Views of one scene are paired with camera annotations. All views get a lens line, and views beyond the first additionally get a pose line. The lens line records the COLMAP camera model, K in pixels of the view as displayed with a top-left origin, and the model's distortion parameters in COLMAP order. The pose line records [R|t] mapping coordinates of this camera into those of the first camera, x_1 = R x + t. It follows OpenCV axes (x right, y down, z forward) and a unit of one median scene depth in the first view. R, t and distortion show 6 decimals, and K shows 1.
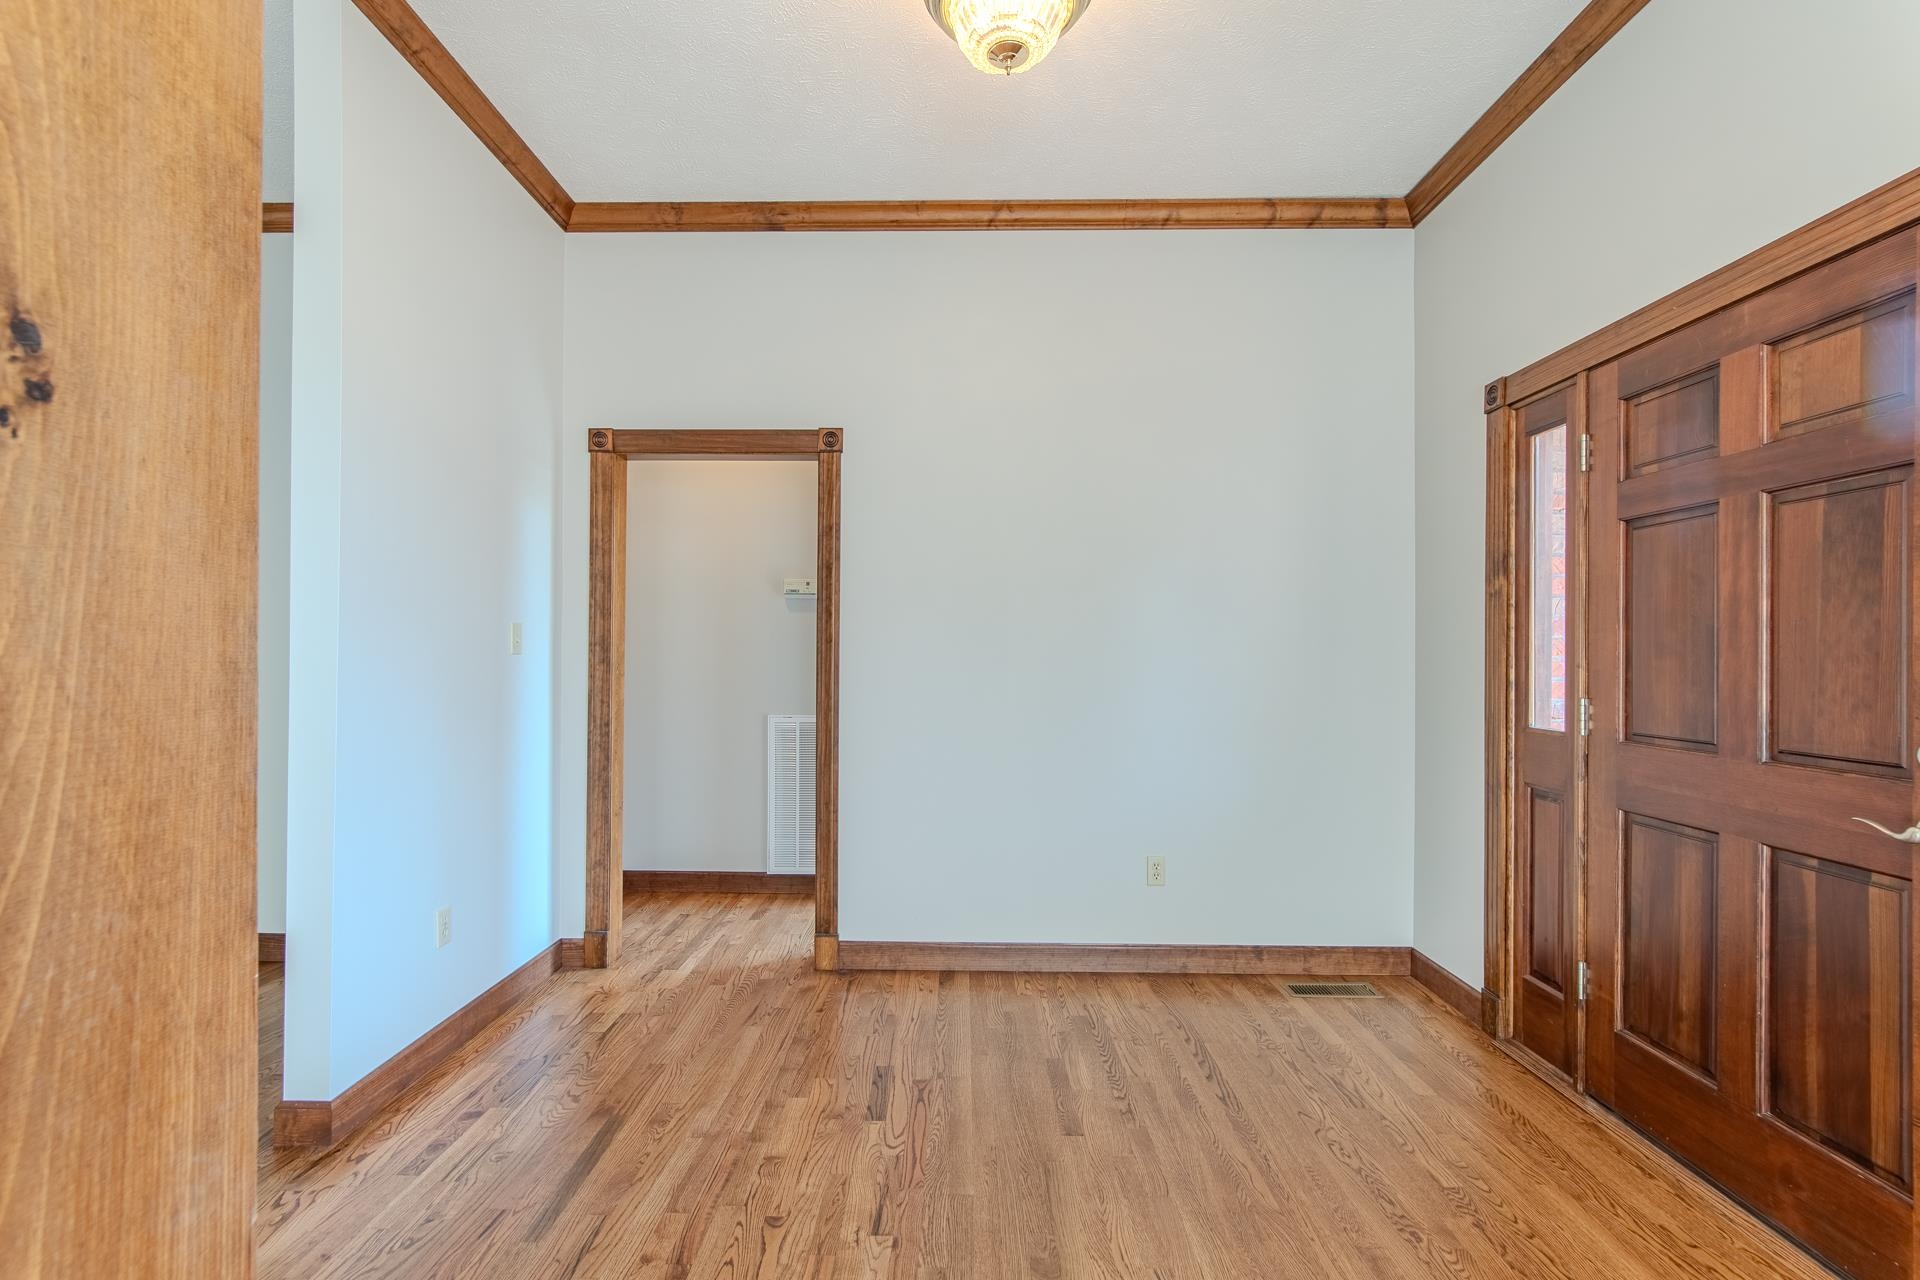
lens RADIAL K [[839.9, 0, 954.3], [0, 839.9, 653.0], [0, 0, 1]] dist [0.000356, 0.001057]
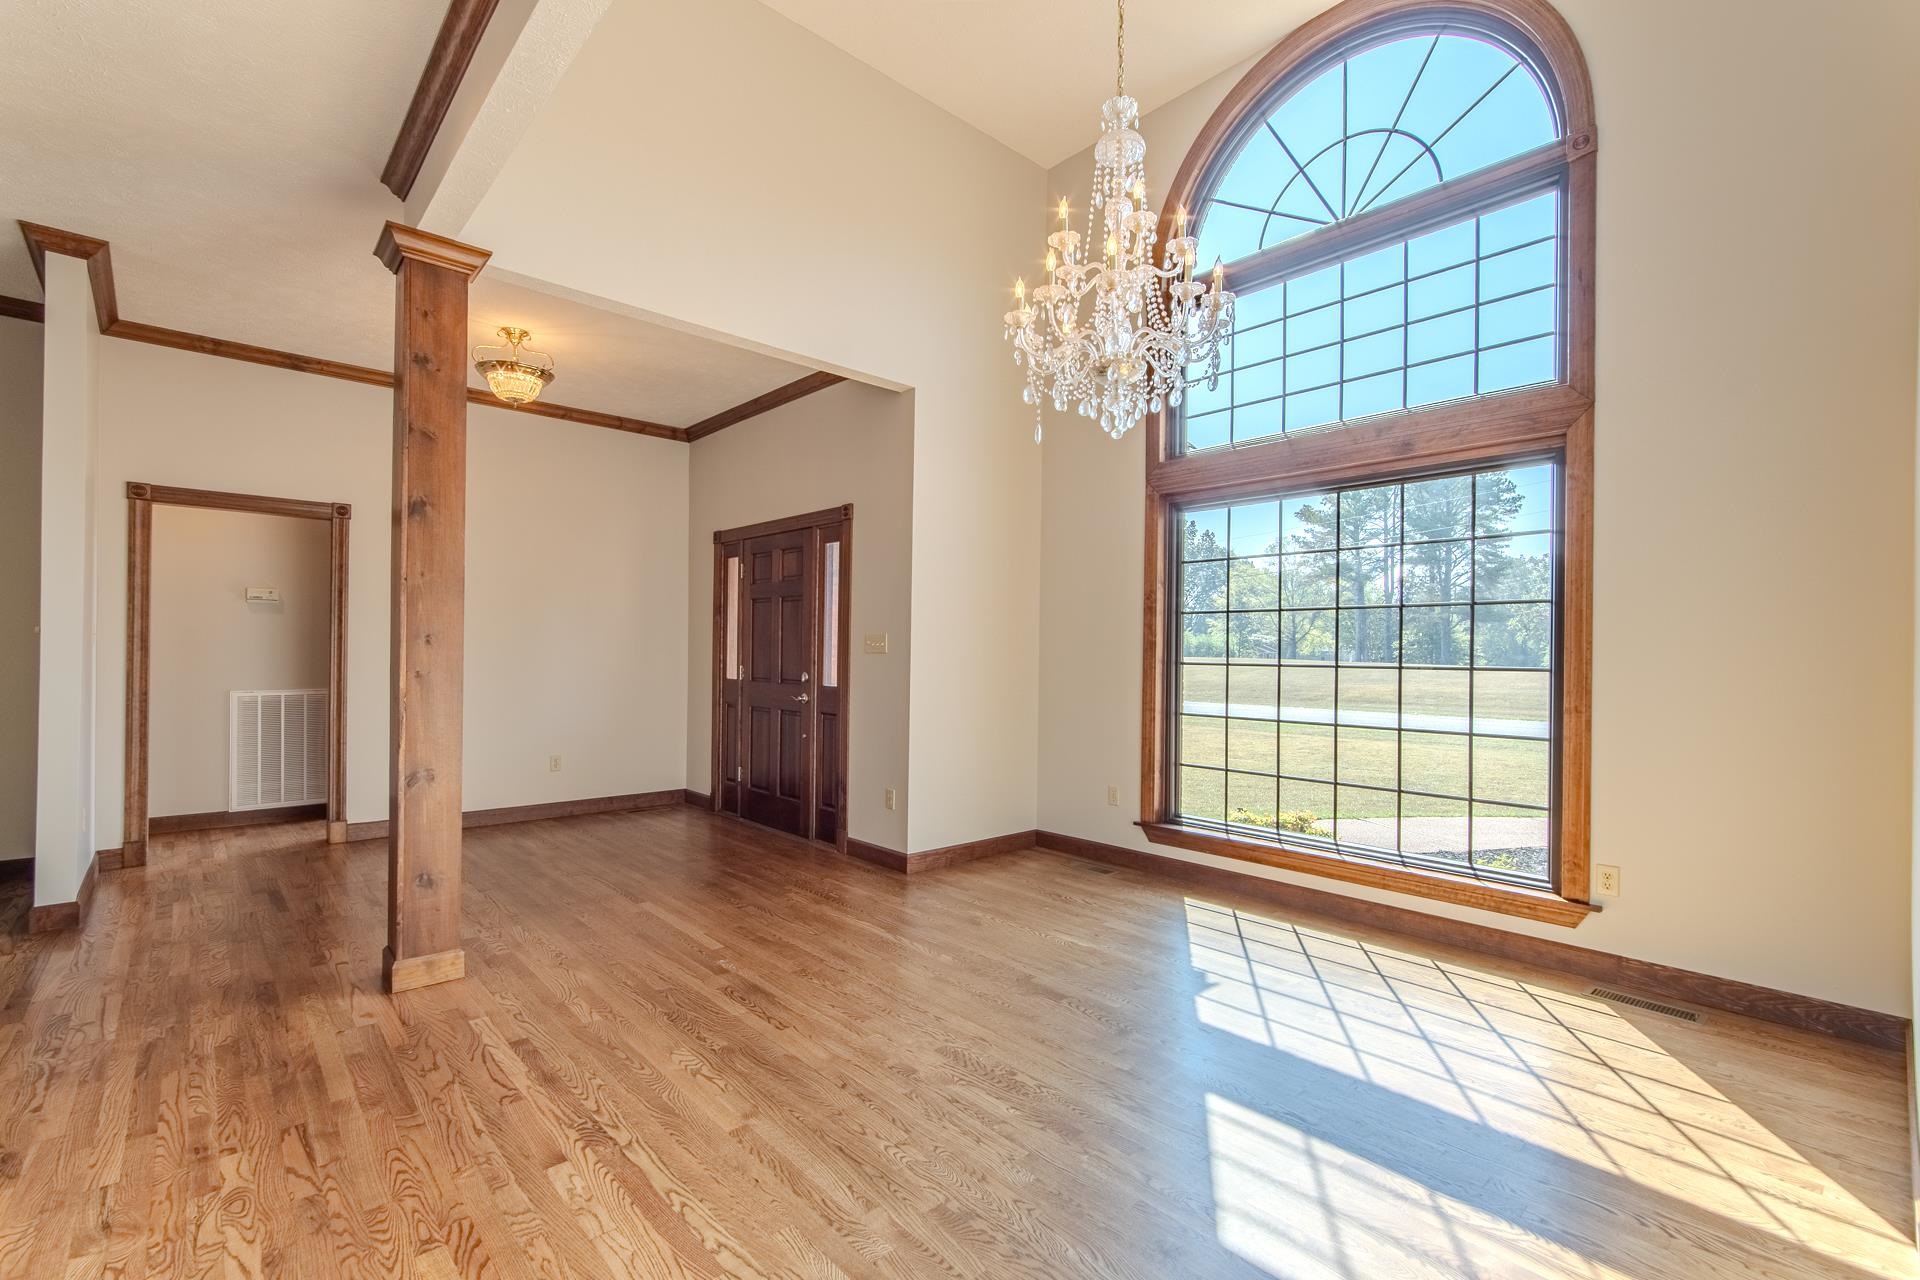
lens RADIAL K [[839.9, 0, 954.3], [0, 839.9, 653.0], [0, 0, 1]] dist [0.000356, 0.001057]
pose [[0.729500, 0.003059, 0.683974, -0.536250], [-0.008856, 0.999948, 0.004973, -0.003049], [-0.683924, -0.009685, 0.729489, -1.319981]]
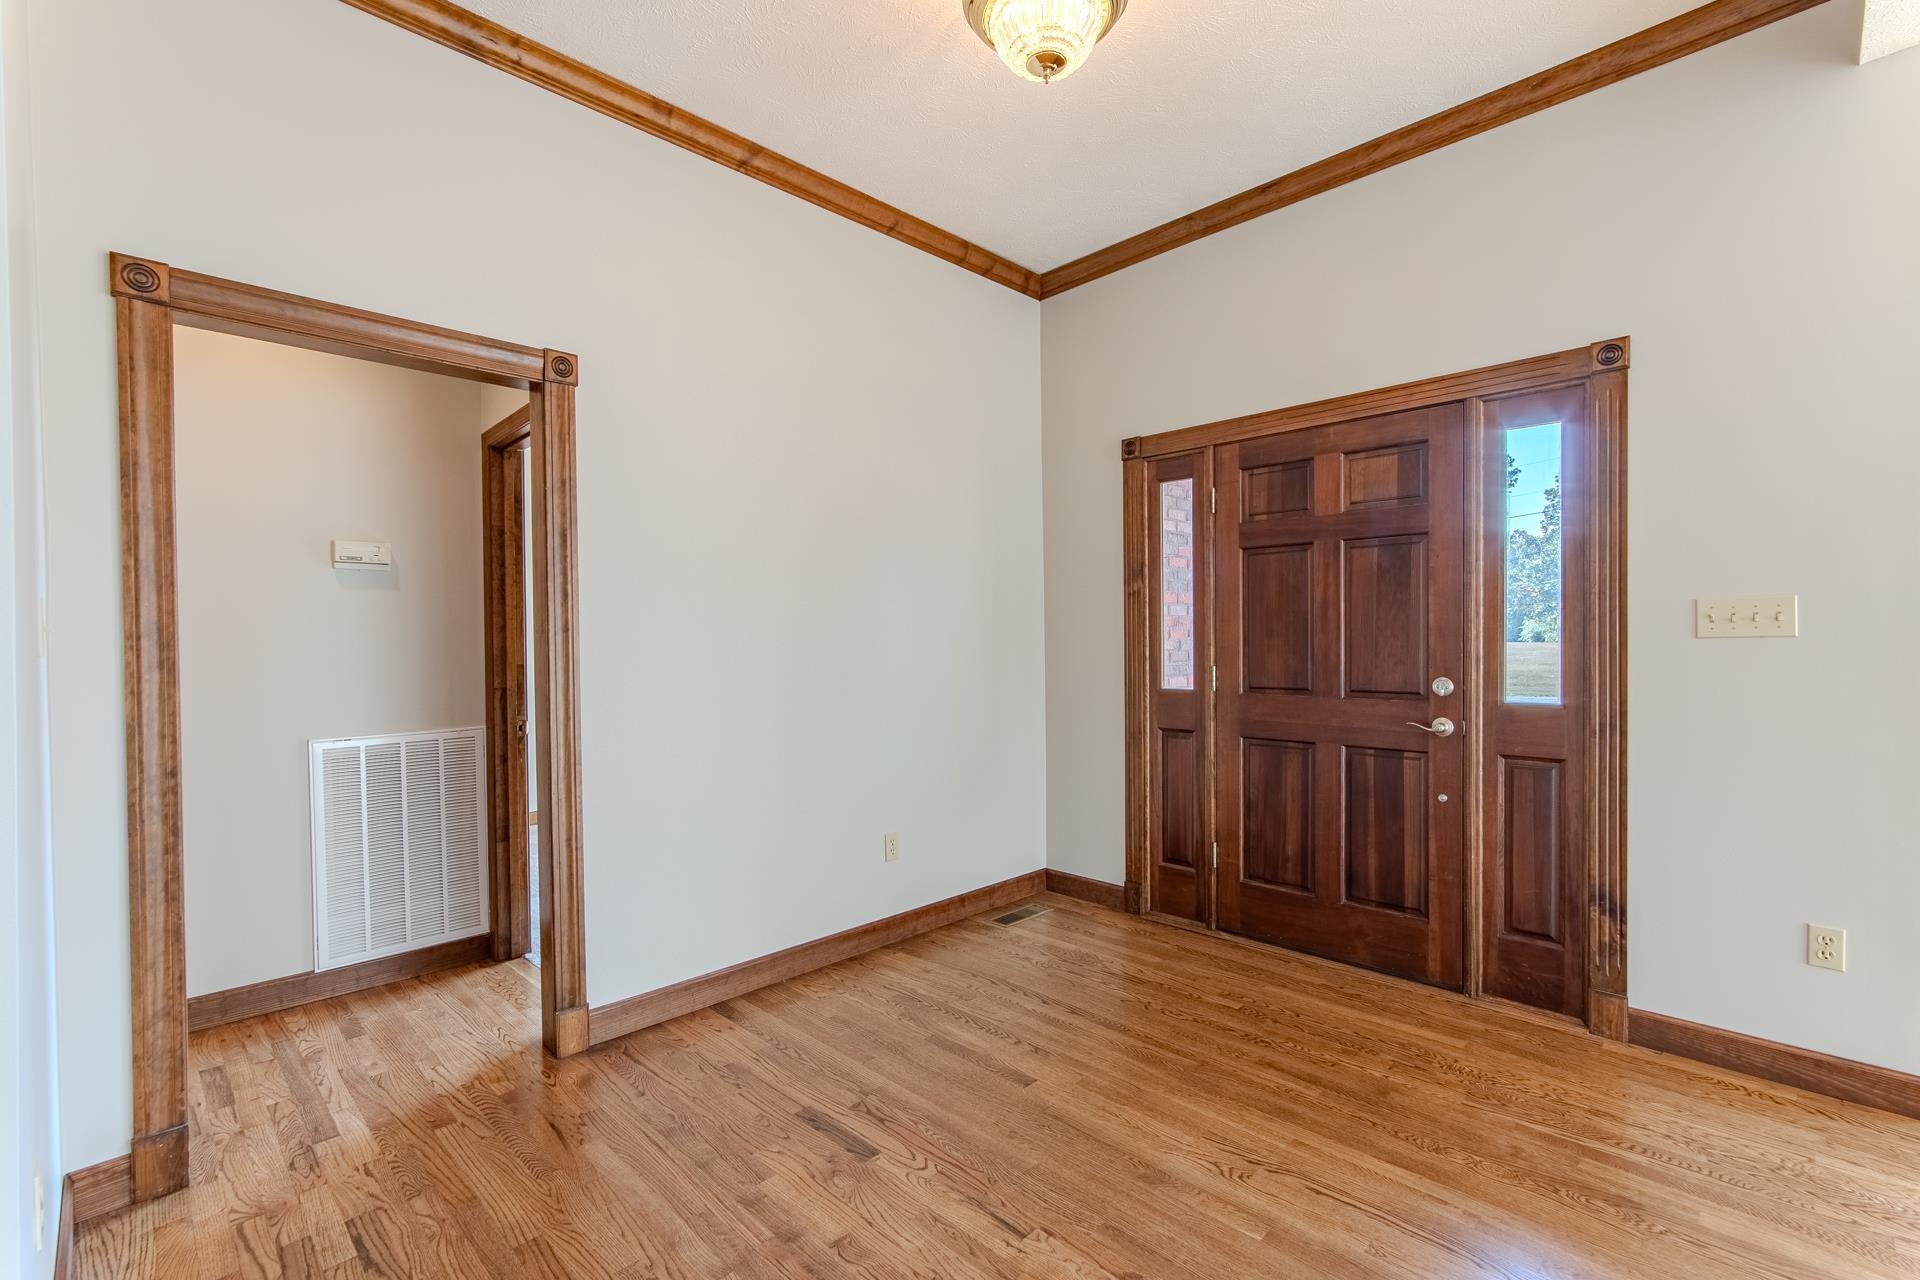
lens RADIAL K [[839.9, 0, 954.3], [0, 839.9, 653.0], [0, 0, 1]] dist [0.000356, 0.001057]
pose [[0.698874, -0.022617, 0.714887, -0.621102], [0.013496, 0.999739, 0.018435, -0.002743], [-0.715118, -0.003236, 0.698997, 0.282715]]
